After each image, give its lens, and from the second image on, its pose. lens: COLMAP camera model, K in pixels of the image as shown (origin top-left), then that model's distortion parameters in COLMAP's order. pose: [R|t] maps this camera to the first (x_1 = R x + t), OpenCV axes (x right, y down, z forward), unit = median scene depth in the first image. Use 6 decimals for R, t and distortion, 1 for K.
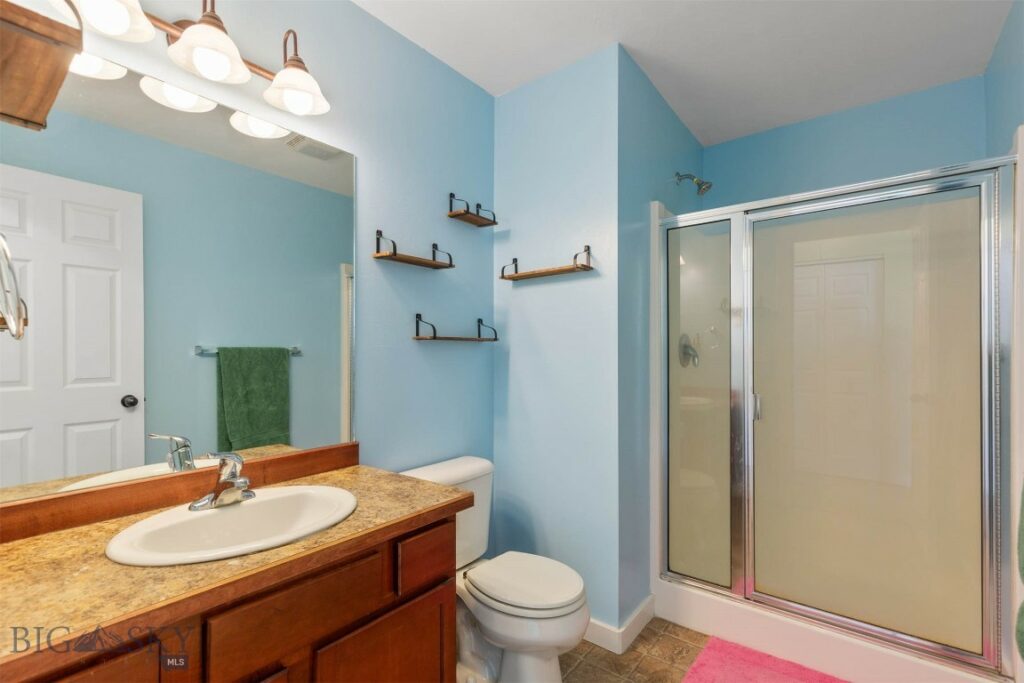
lens RADIAL K [[461.3, 0, 515.1], [0, 461.3, 354.6], [0, 0, 1]] dist [0.005627, 0.000203]
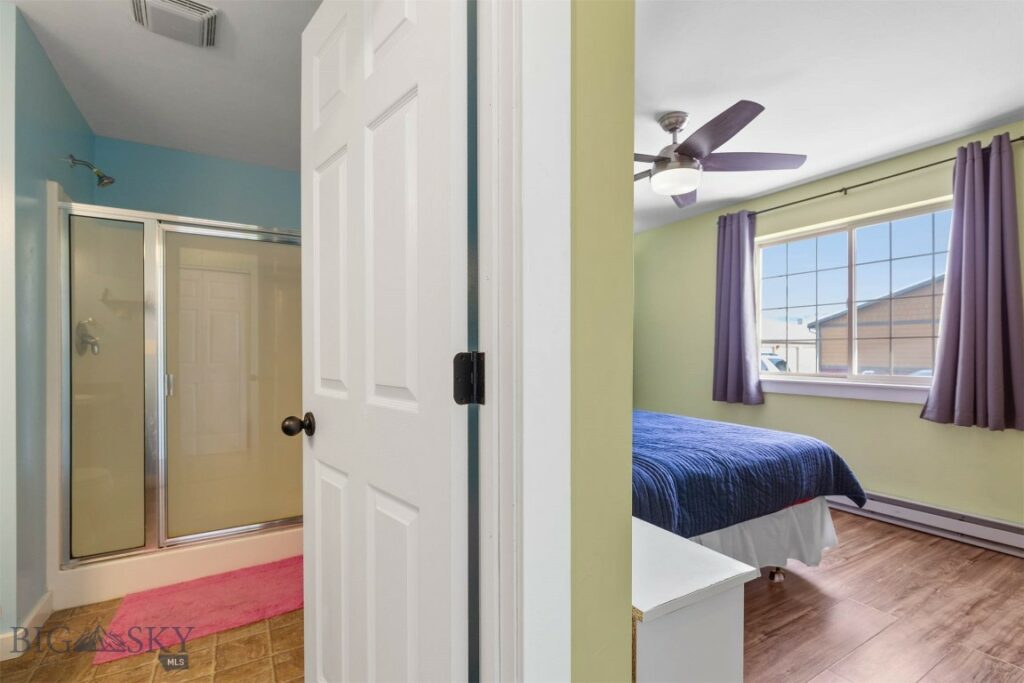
lens RADIAL K [[461.3, 0, 506.9], [0, 461.3, 350.1], [0, 0, 1]] dist [0.005627, 0.000203]
pose [[0.358271, 0.004112, 0.933608, -0.266394], [0.004078, 0.999974, -0.005969, 0.029304], [-0.933609, 0.005946, 0.358245, -0.234611]]
